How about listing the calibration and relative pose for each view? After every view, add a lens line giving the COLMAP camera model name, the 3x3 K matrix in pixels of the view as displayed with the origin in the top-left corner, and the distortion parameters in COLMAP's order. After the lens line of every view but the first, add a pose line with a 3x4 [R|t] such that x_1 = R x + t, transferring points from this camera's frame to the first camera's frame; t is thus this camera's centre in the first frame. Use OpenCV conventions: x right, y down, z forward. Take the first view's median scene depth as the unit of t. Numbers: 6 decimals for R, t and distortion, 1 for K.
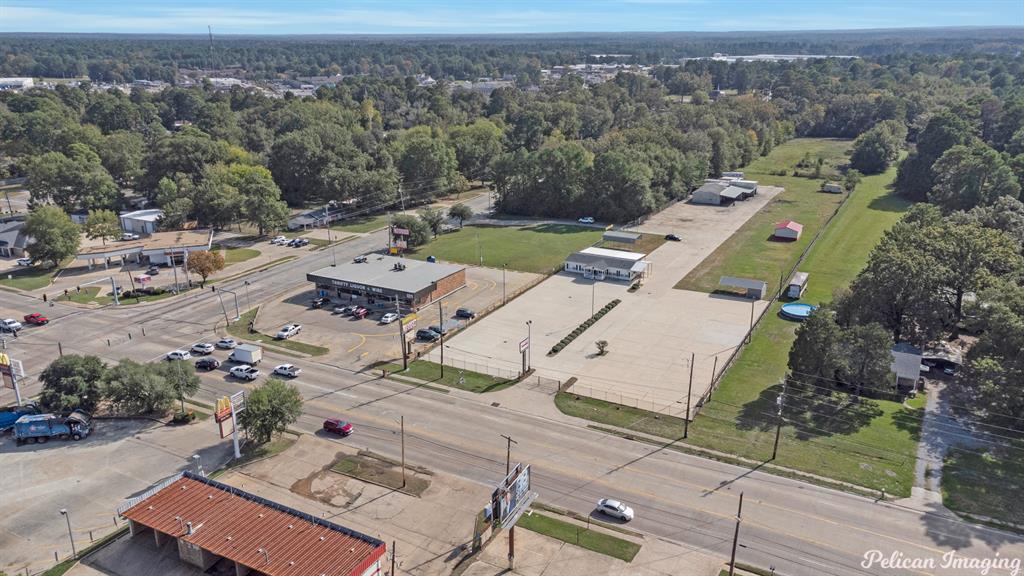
lens RADIAL K [[747.5, 0, 512.0], [0, 747.5, 288.0], [0, 0, 1]] dist [-0.000228, -0.000431]
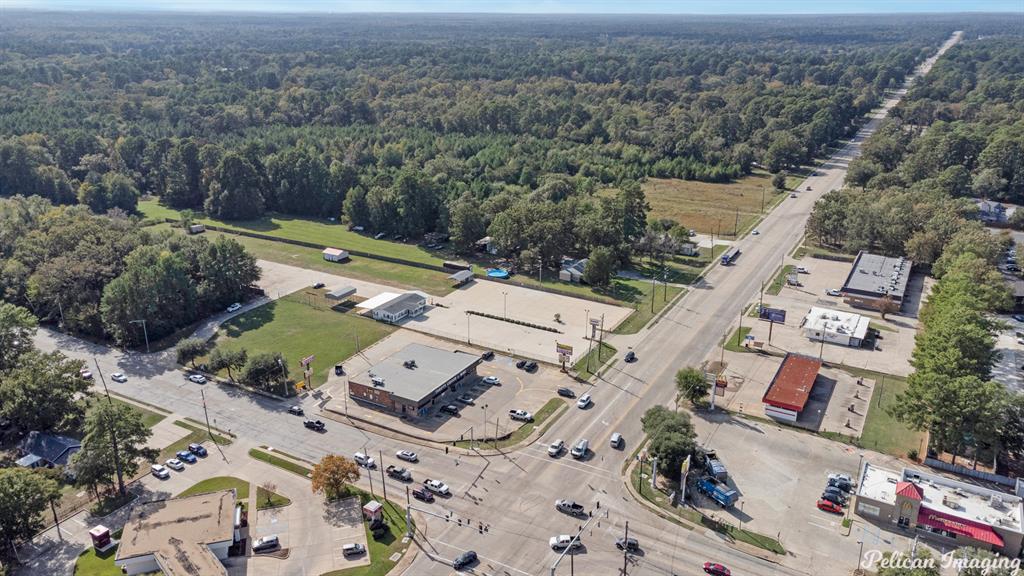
lens RADIAL K [[788.2, 0, 512.0], [0, 788.2, 288.0], [0, 0, 1]] dist [0.073888, 0.000000]
pose [[0.022619, -0.329322, 0.943947, -0.916296], [0.312377, 0.899243, 0.306240, -0.332152], [-0.949689, 0.287940, 0.123212, 0.509744]]
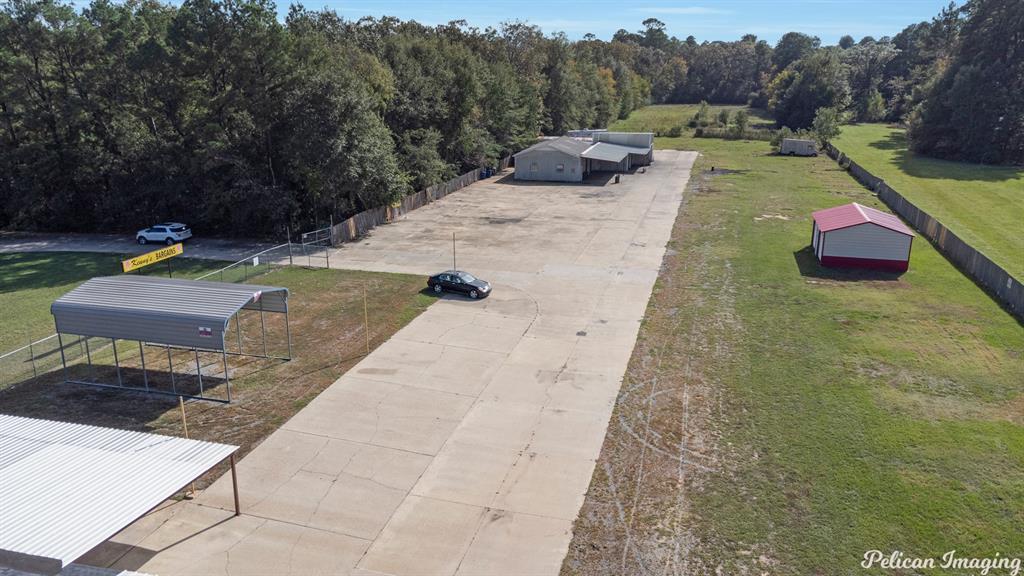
lens RADIAL K [[788.2, 0, 512.0], [0, 788.2, 288.0], [0, 0, 1]] dist [0.073888, 0.000000]
pose [[0.970659, -0.060970, 0.232602, 0.164088], [0.067923, 0.997448, -0.021992, -0.056767], [-0.230668, 0.037146, 0.972323, 0.705722]]
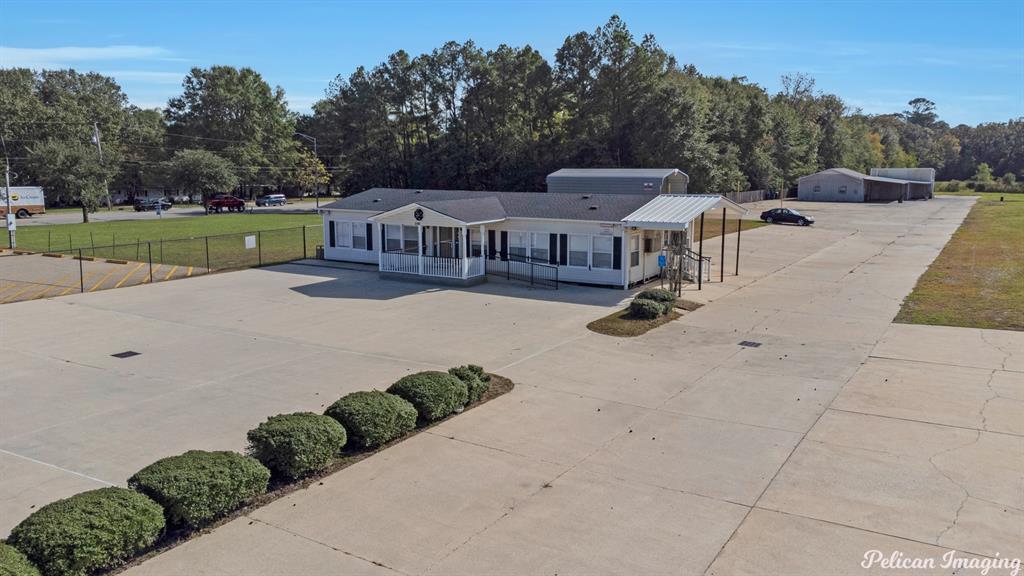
lens RADIAL K [[788.2, 0, 512.0], [0, 788.2, 288.0], [0, 0, 1]] dist [0.073888, 0.000000]
pose [[0.999070, 0.017043, -0.039600, 0.108281], [-0.022811, 0.988409, -0.150089, 0.014327], [0.036583, 0.150853, 0.987879, 0.634948]]
